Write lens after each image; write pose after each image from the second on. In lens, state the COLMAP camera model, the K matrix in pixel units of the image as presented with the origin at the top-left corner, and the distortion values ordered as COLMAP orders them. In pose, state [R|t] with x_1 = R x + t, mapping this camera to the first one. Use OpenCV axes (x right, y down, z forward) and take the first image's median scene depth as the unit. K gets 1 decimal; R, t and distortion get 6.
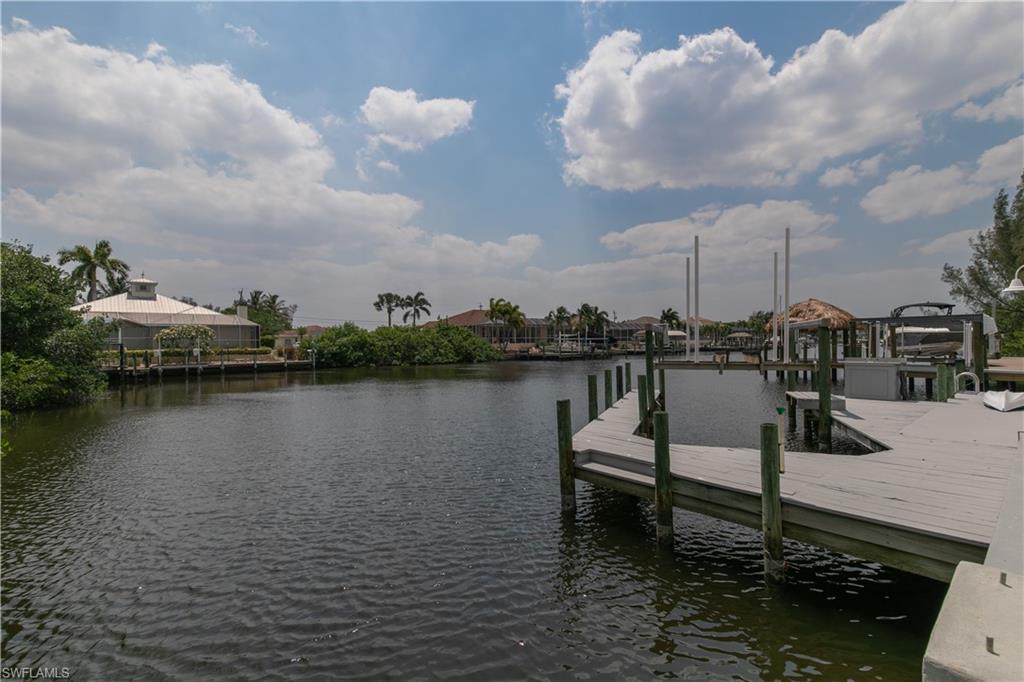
lens RADIAL K [[460.8, 0, 508.8], [0, 460.8, 346.7], [0, 0, 1]] dist [-0.000065, -0.000366]
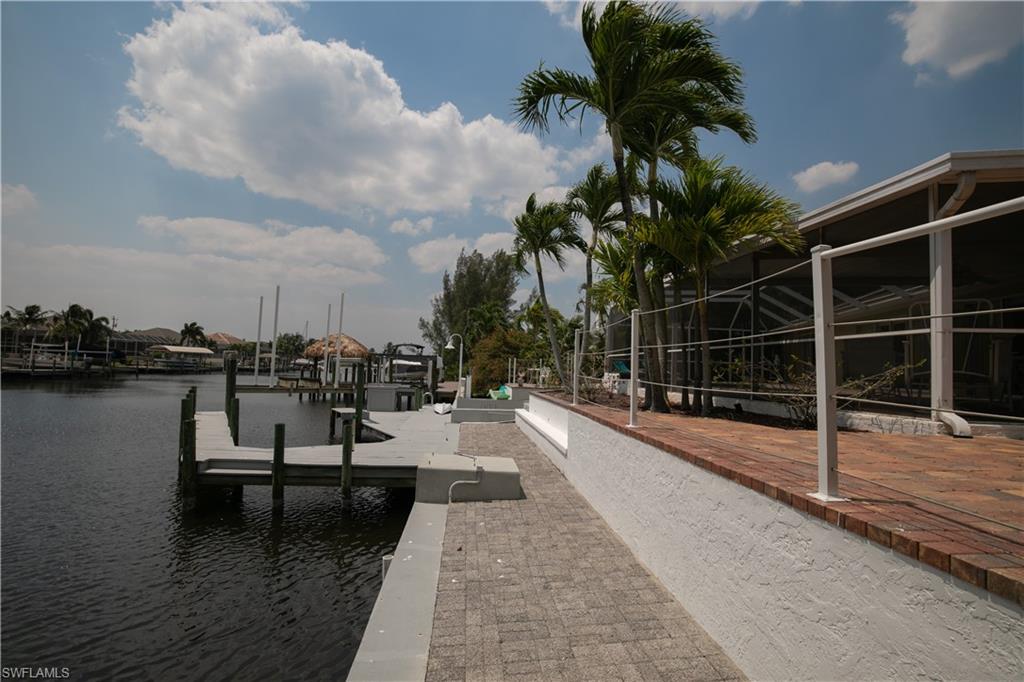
lens RADIAL K [[463.4, 0, 521.6], [0, 463.4, 341.5], [0, 0, 1]] dist [-0.030404, 0.000166]
pose [[0.556382, 0.078676, 0.827193, -0.115401], [-0.033662, 0.996824, -0.072168, -0.009887], [-0.830244, 0.012308, 0.557264, -0.114758]]
